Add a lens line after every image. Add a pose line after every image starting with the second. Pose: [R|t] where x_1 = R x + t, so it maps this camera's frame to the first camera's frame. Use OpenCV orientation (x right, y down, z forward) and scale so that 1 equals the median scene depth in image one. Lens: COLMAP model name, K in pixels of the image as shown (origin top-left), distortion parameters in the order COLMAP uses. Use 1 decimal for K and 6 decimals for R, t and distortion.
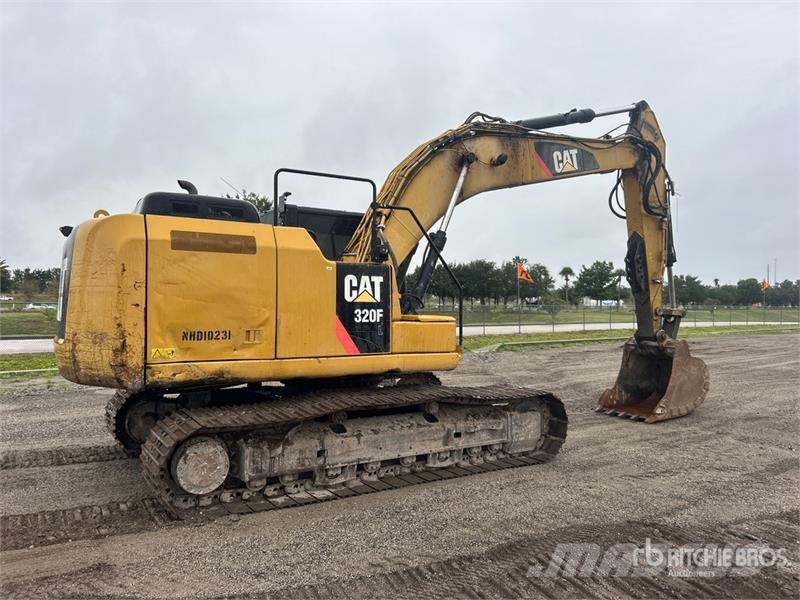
lens RADIAL K [[602.2, 0, 403.1], [0, 602.2, 295.8], [0, 0, 1]] dist [0.044661, -0.049086]
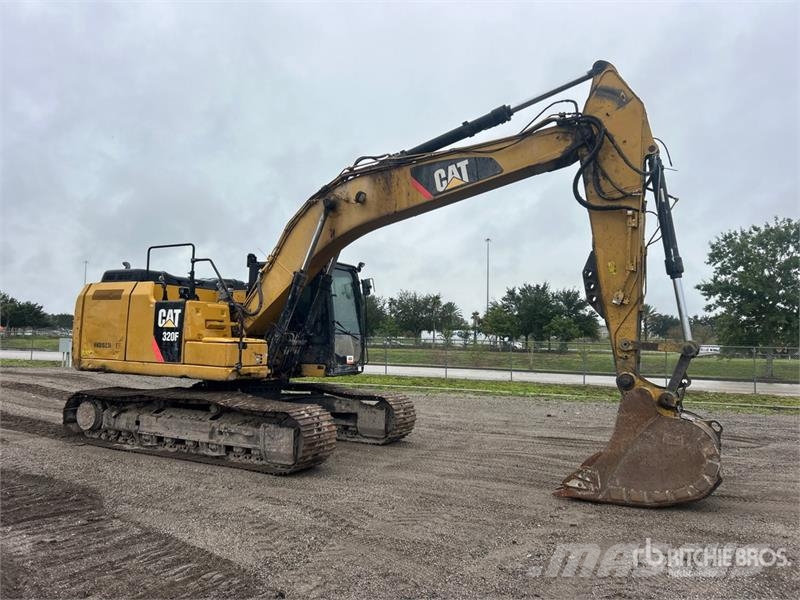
lens RADIAL K [[602.2, 0, 403.1], [0, 602.2, 295.8], [0, 0, 1]] dist [0.044661, -0.049086]
pose [[0.520290, -0.055211, -0.852203, 1.469425], [-0.009526, 0.997471, -0.070438, 0.031847], [0.853936, 0.044767, 0.518449, 0.696223]]
